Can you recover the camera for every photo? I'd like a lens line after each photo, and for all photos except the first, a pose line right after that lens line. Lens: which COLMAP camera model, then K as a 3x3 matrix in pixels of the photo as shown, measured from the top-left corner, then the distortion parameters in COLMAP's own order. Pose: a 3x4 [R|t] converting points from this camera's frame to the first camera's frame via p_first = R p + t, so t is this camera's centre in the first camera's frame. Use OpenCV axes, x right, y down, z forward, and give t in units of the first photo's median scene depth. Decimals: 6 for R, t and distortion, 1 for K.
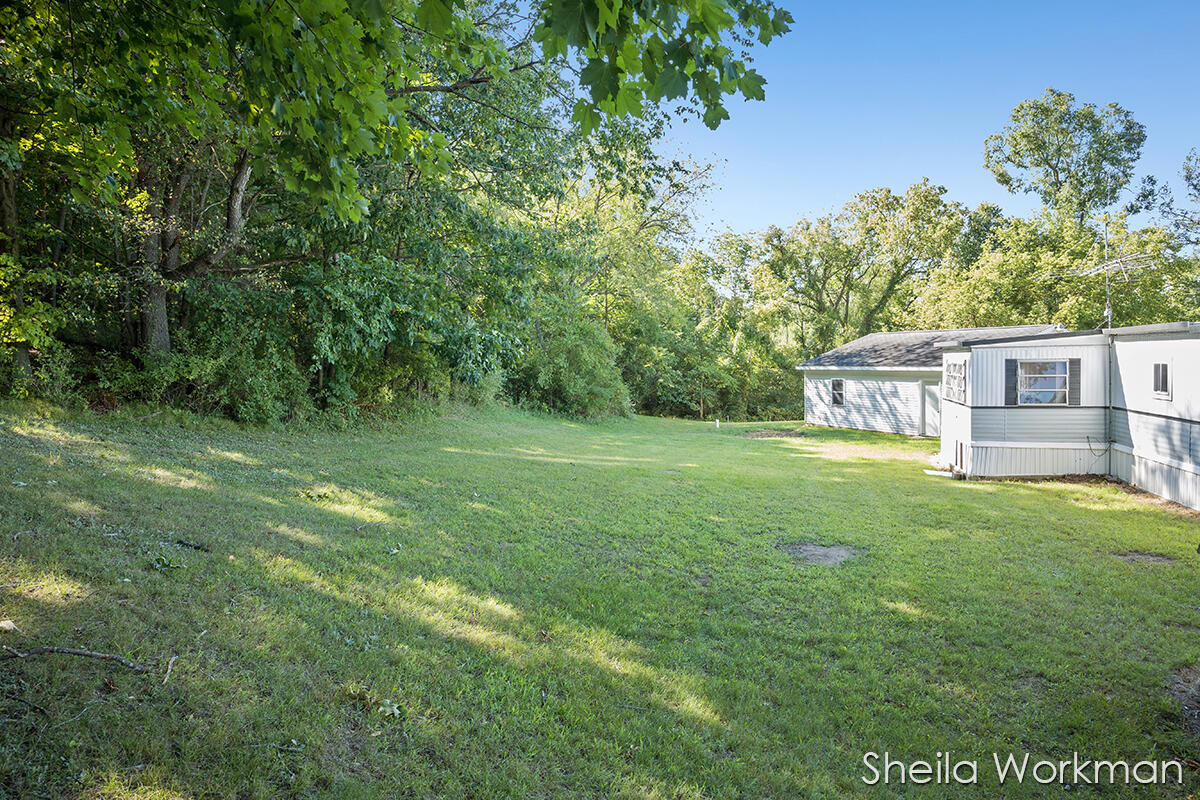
lens RADIAL K [[829.3, 0, 600.0], [0, 829.3, 400.0], [0, 0, 1]] dist [-0.006958, -0.003665]
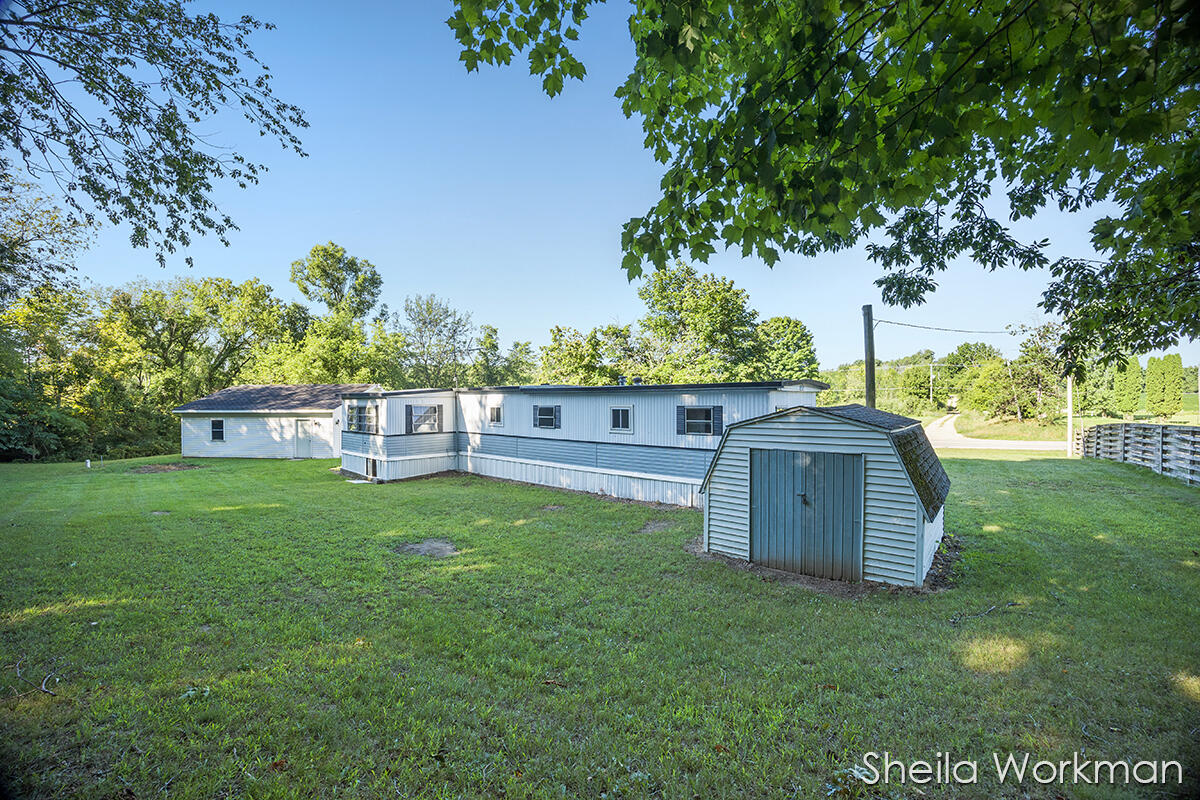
lens RADIAL K [[500.1, 0, 600.0], [0, 500.1, 400.0], [0, 0, 1]] dist [-0.000148, 0.000002]
pose [[0.495144, 0.013844, 0.868700, -0.073422], [0.038491, 0.998542, -0.037852, -0.003015], [-0.867958, 0.052179, 0.493890, 0.086096]]
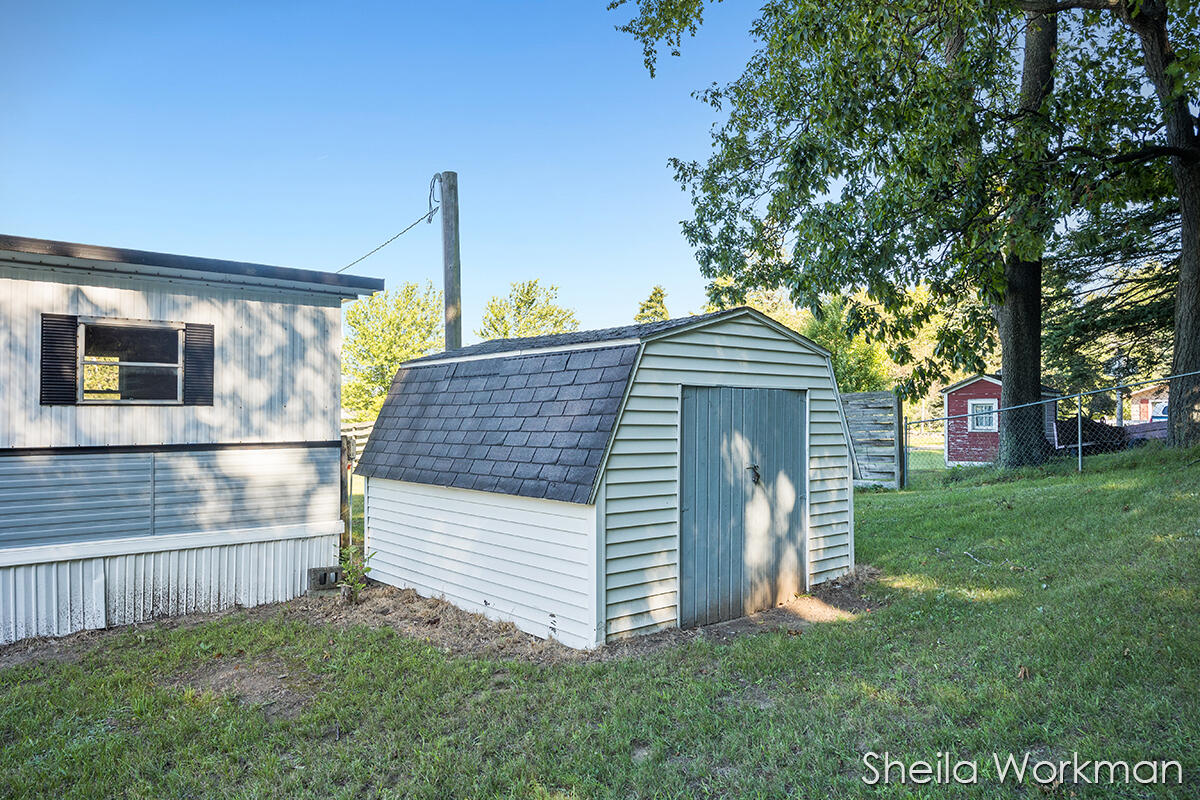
lens RADIAL K [[829.3, 0, 600.0], [0, 829.3, 400.0], [0, 0, 1]] dist [-0.006958, -0.003665]
pose [[-0.763250, 0.021971, 0.645730, 0.034196], [0.043204, 0.998920, 0.017079, 0.009382], [-0.644657, 0.040934, -0.763375, 0.251987]]
